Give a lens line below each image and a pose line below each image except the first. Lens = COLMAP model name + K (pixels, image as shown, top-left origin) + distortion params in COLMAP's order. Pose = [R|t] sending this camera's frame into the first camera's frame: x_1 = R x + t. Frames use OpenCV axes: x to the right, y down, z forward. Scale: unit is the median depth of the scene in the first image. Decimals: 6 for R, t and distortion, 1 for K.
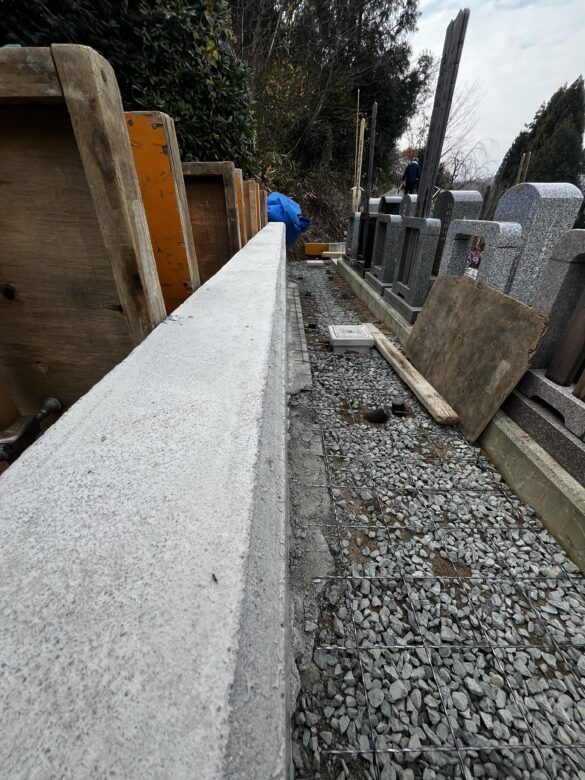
lens RADIAL K [[314.1, 0, 292.2], [0, 314.1, 390.4], [0, 0, 1]] dist [-0.005033, 0.001060]
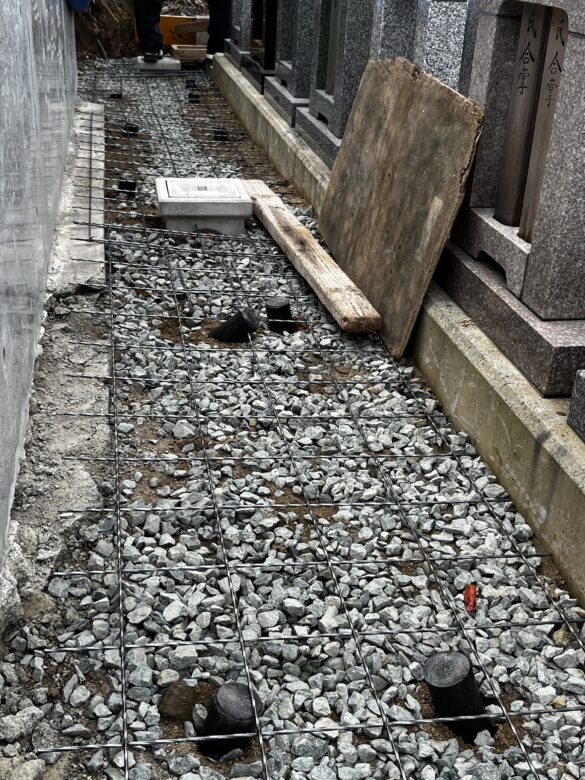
lens RADIAL K [[914.2, 0, 291.0], [0, 914.2, 391.1], [0, 0, 1]] dist [0.039182, 0.000000]
pose [[0.985192, -0.028196, 0.169120, 0.140082], [0.039000, 0.997381, -0.060907, 0.331712], [-0.166959, 0.066601, 0.983712, -0.519544]]
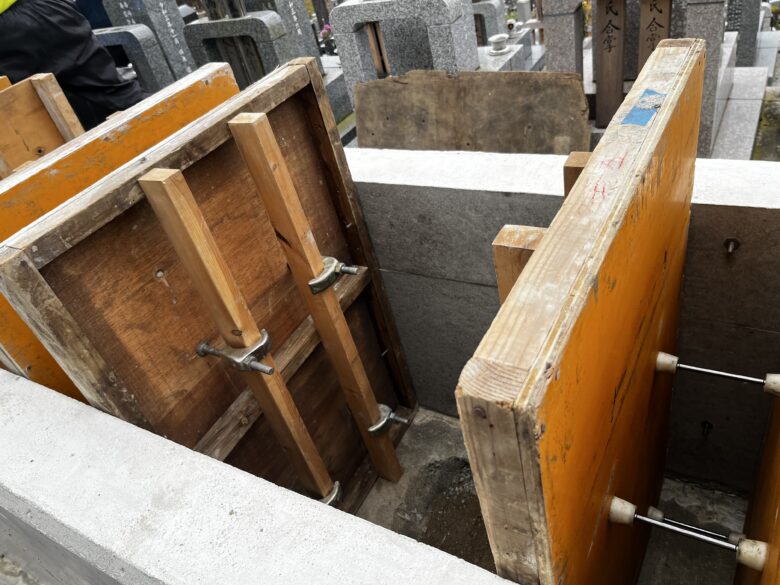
lens RADIAL K [[600.9, 0, 390.0], [0, 600.9, 292.5], [0, 0, 1]] dist [0.028259, -0.050257]
pose [[0.500116, -0.609447, 0.615190, -0.801101], [0.613222, 0.750849, 0.245324, -0.452621], [-0.611426, 0.254558, 0.749238, 0.163396]]
